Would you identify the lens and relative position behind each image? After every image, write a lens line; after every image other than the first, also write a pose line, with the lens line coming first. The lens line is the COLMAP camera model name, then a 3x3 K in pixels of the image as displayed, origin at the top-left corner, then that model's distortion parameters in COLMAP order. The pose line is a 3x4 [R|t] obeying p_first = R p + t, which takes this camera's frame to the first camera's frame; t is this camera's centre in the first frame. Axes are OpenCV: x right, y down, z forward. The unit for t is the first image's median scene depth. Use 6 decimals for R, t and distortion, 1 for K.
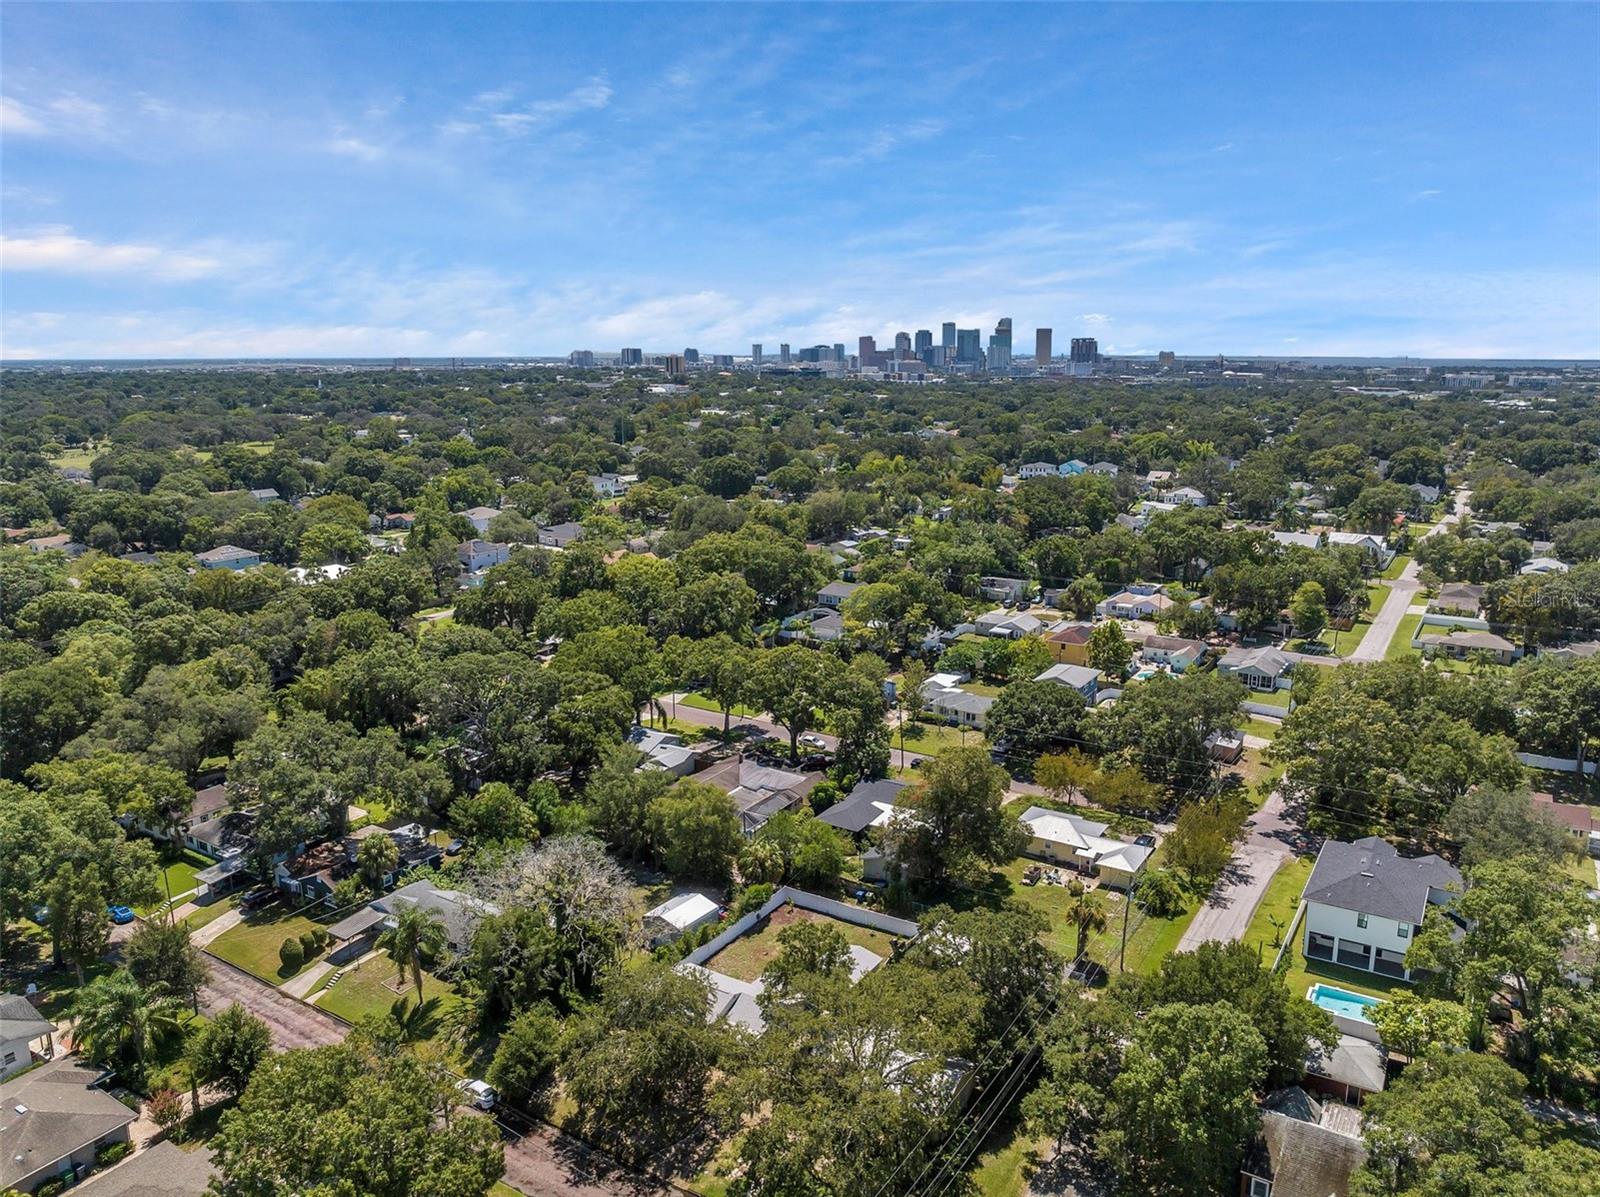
lens RADIAL K [[1134.7, 0, 803.4], [0, 1134.7, 598.8], [0, 0, 1]] dist [-0.038624, -0.000060]
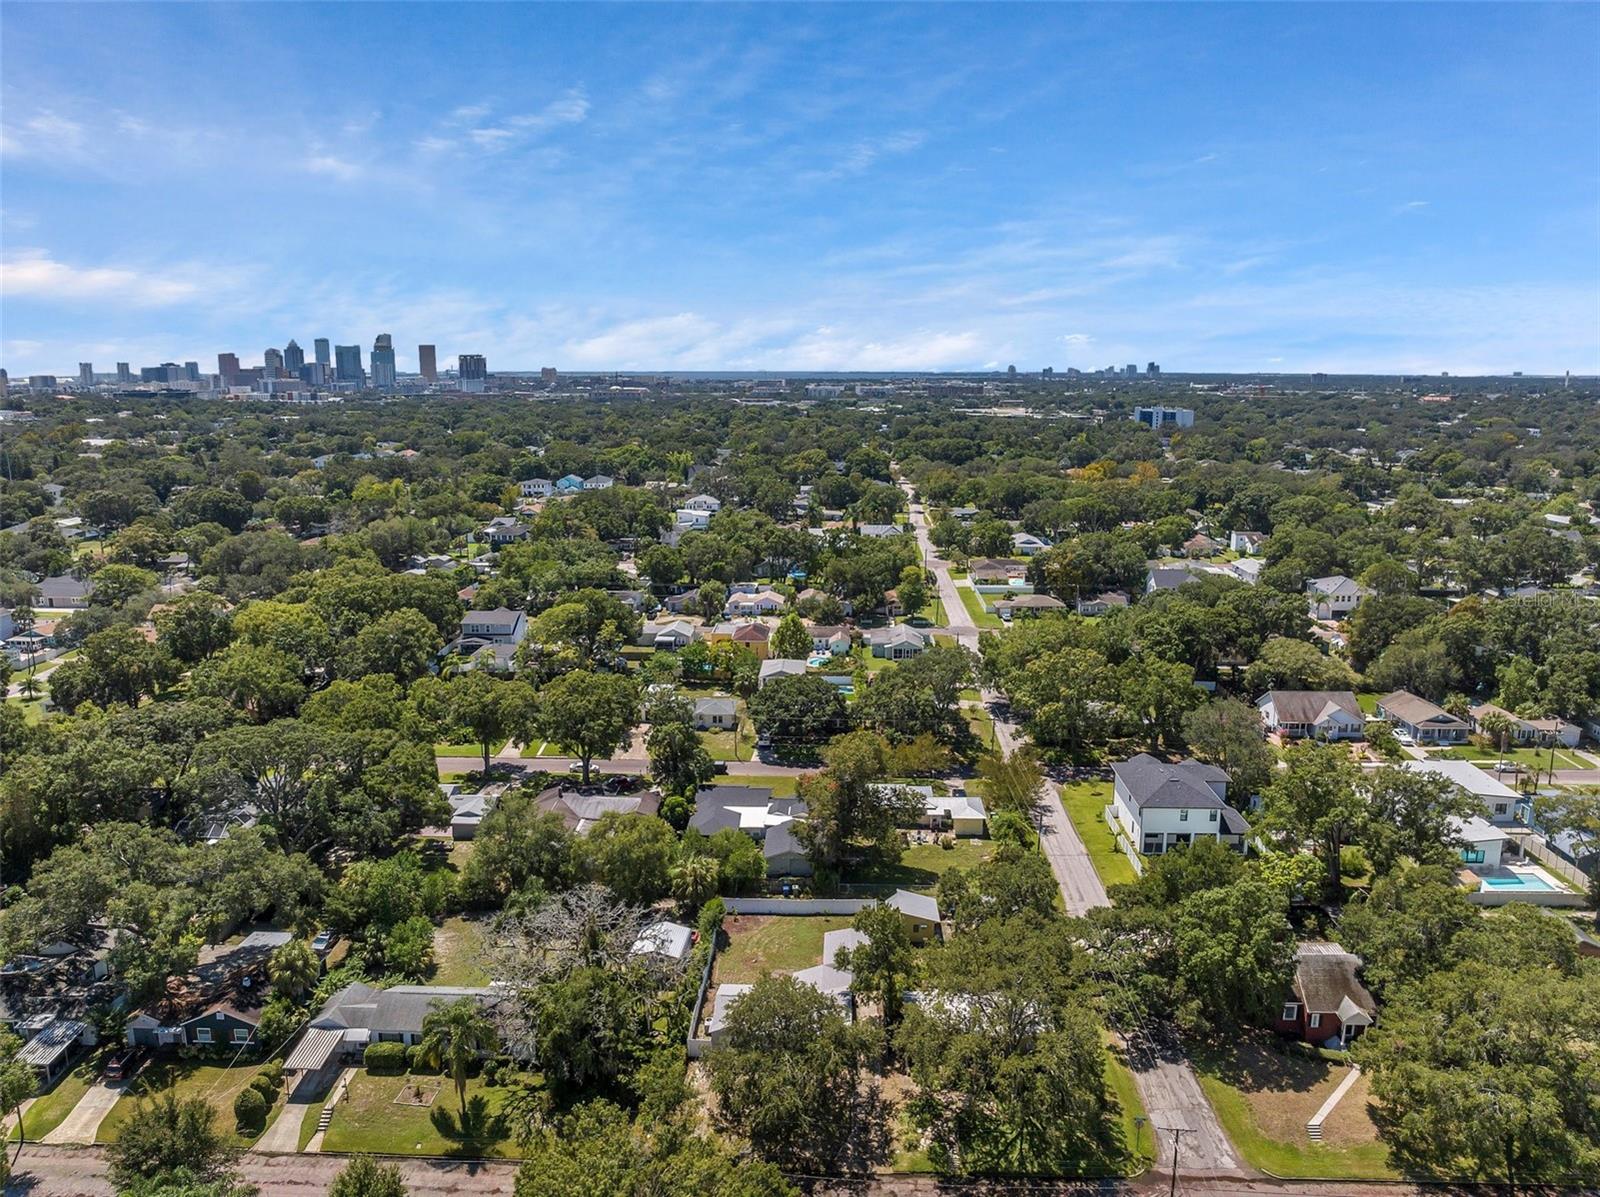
lens RADIAL K [[1147.4, 0, 792.6], [0, 1147.4, 595.4], [0, 0, 1]] dist [-0.034083, -0.000302]
pose [[0.865783, -0.096261, 0.491073, -0.411684], [0.105746, 0.994357, 0.008481, -0.013890], [-0.489119, 0.044587, 0.871077, 0.068269]]
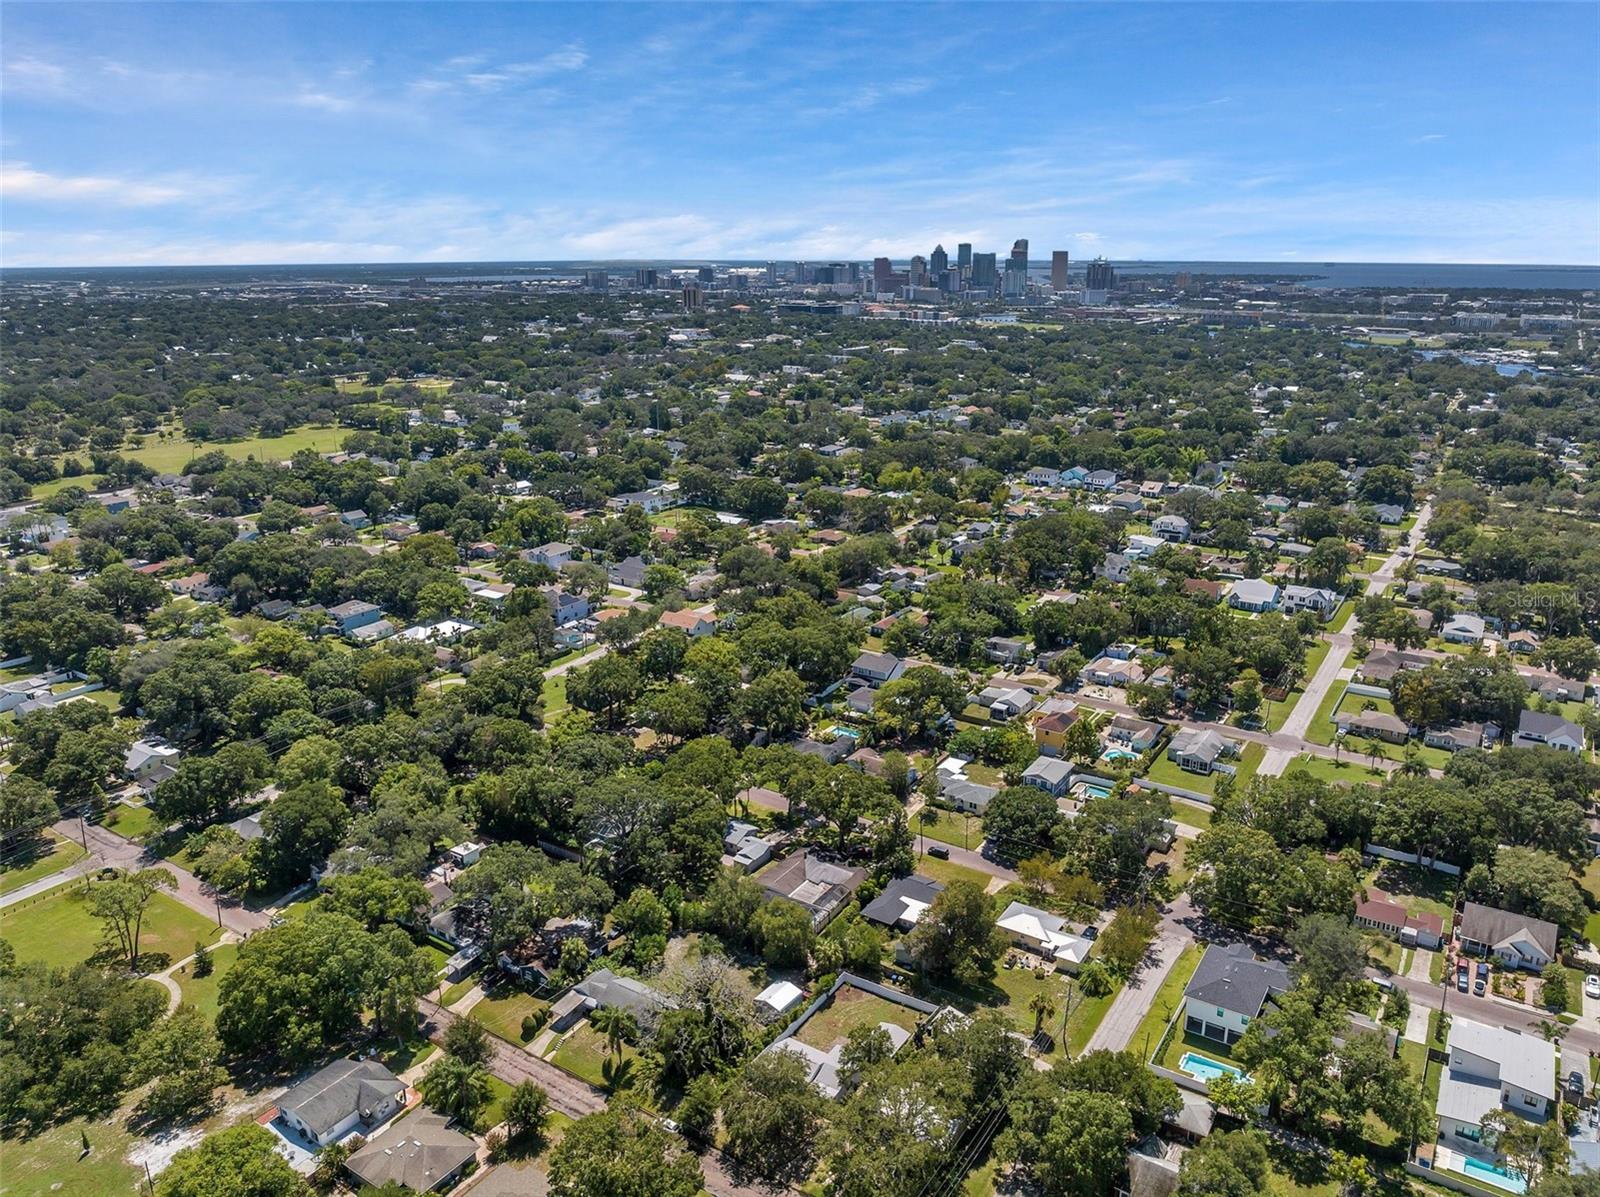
lens RADIAL K [[1134.7, 0, 803.4], [0, 1134.7, 598.8], [0, 0, 1]] dist [-0.038624, -0.000060]
pose [[0.999939, 0.005916, -0.009277, -0.056144], [-0.005138, 0.996640, 0.081751, -0.341718], [0.009730, -0.081698, 0.996610, -0.426871]]
